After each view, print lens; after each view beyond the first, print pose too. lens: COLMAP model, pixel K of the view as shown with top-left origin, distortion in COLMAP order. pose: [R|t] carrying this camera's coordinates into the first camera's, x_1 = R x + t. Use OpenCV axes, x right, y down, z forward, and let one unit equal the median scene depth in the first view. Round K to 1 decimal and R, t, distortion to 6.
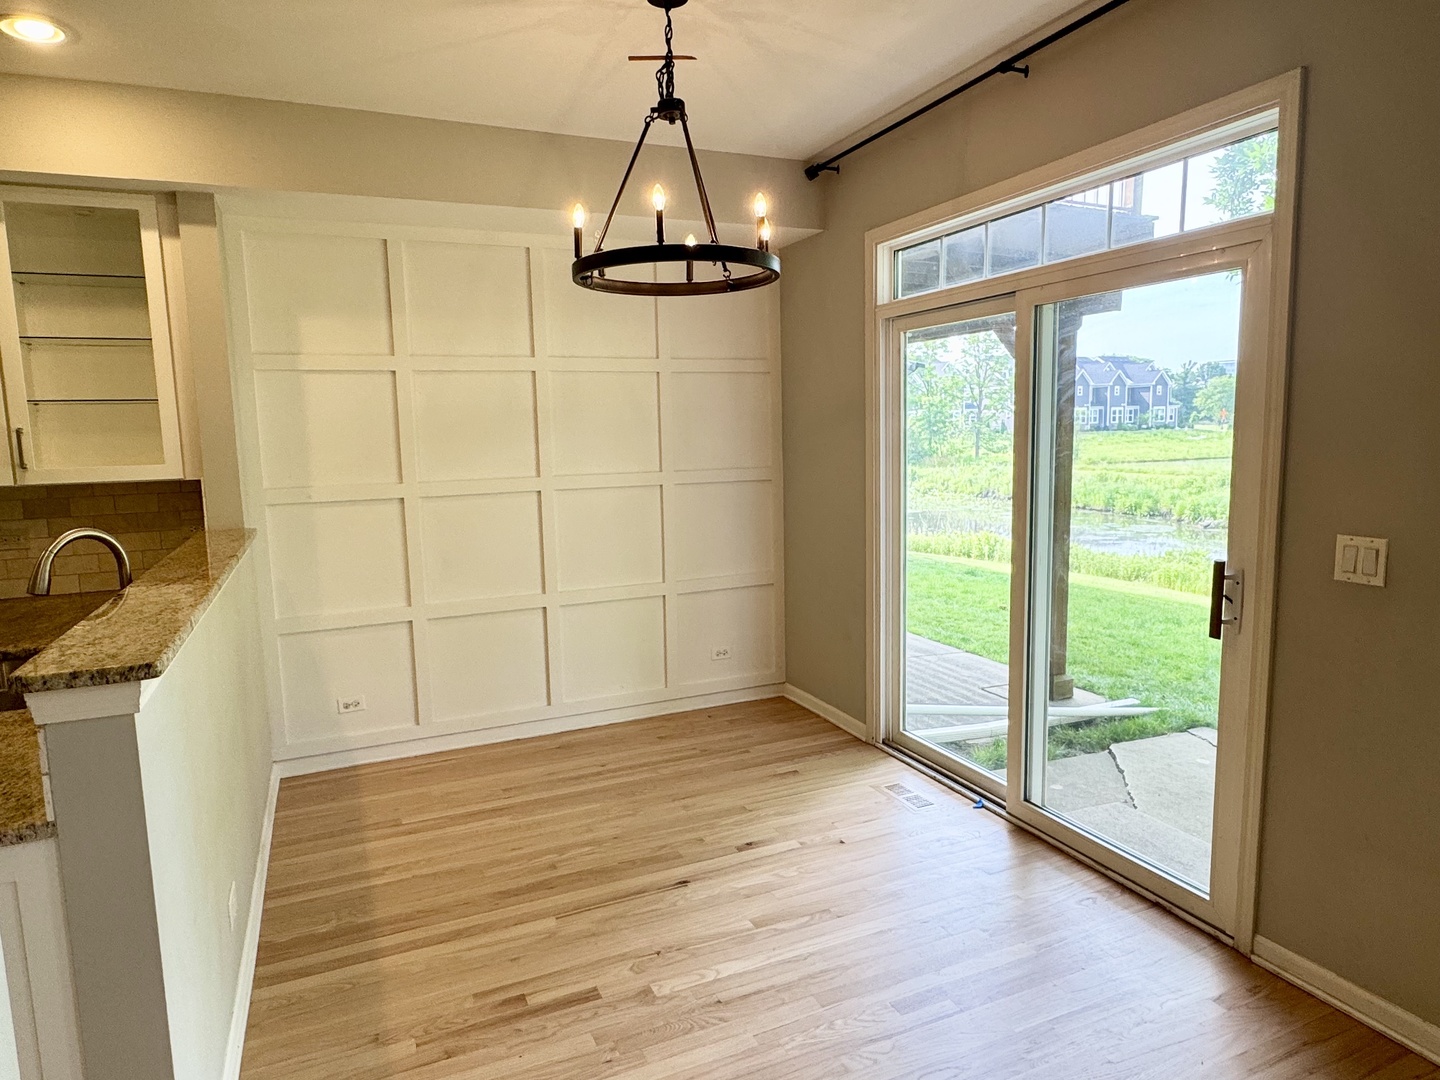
lens RADIAL K [[875.5, 0, 717.3], [0, 875.5, 543.9], [0, 0, 1]] dist [0.000185, -0.001926]
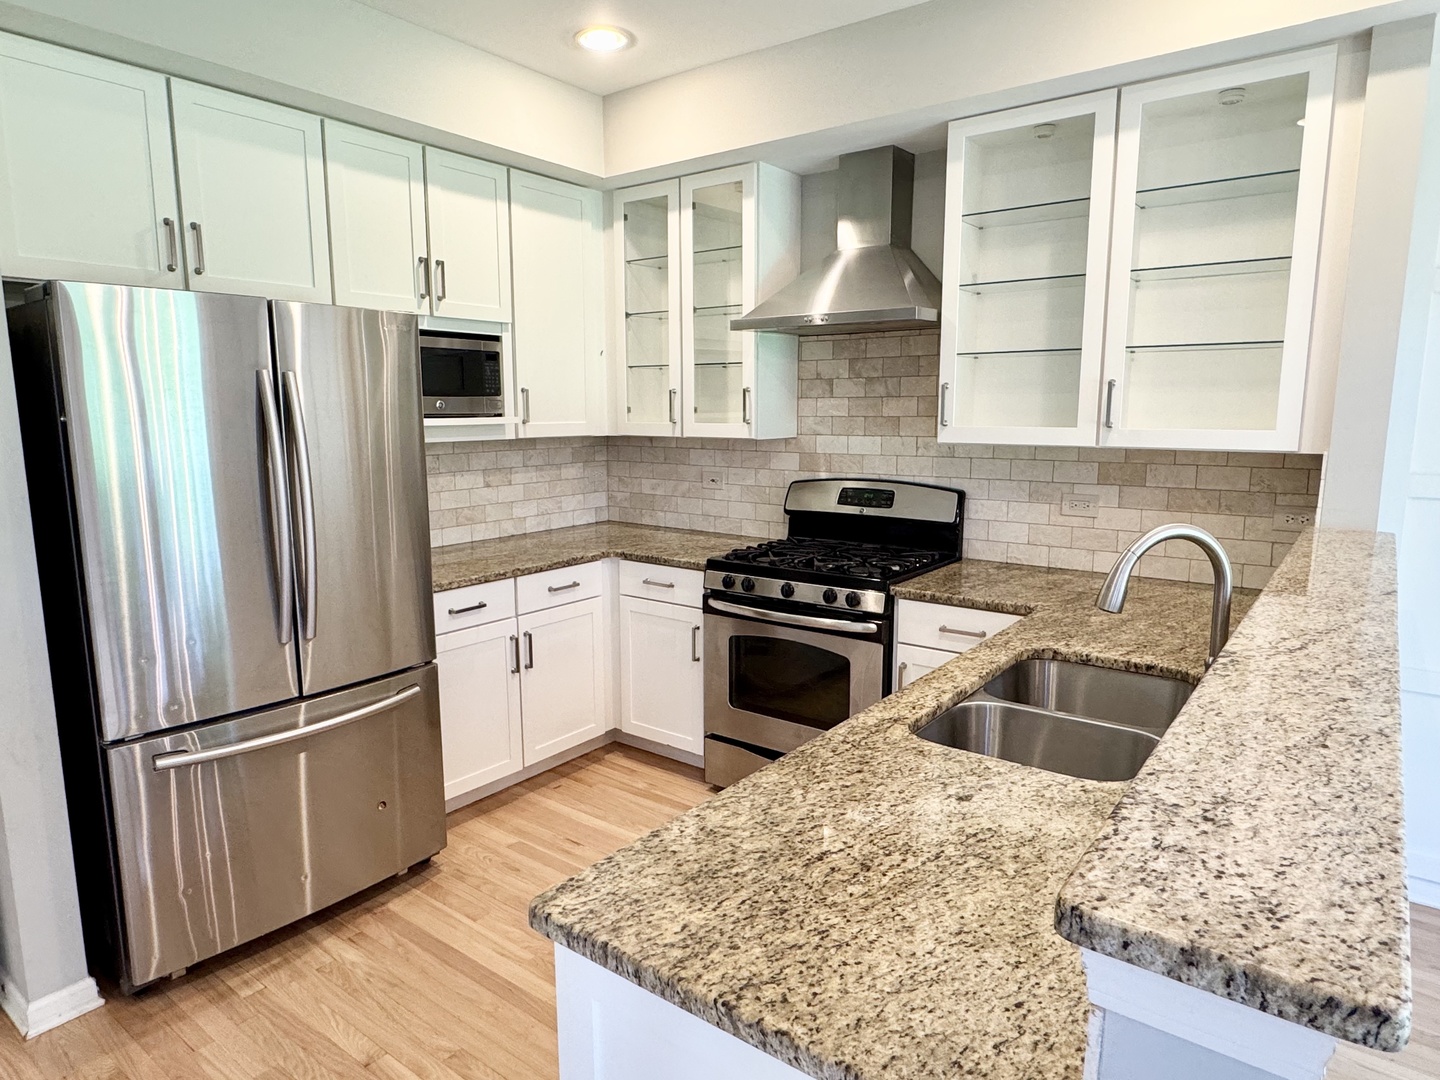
lens RADIAL K [[875.5, 0, 716.3], [0, 875.5, 542.6], [0, 0, 1]] dist [0.000185, -0.001926]
pose [[0.478992, 0.159053, -0.863289, -0.215359], [-0.120600, 0.986046, 0.114756, -0.026861], [0.869495, 0.049145, 0.491490, 0.246843]]
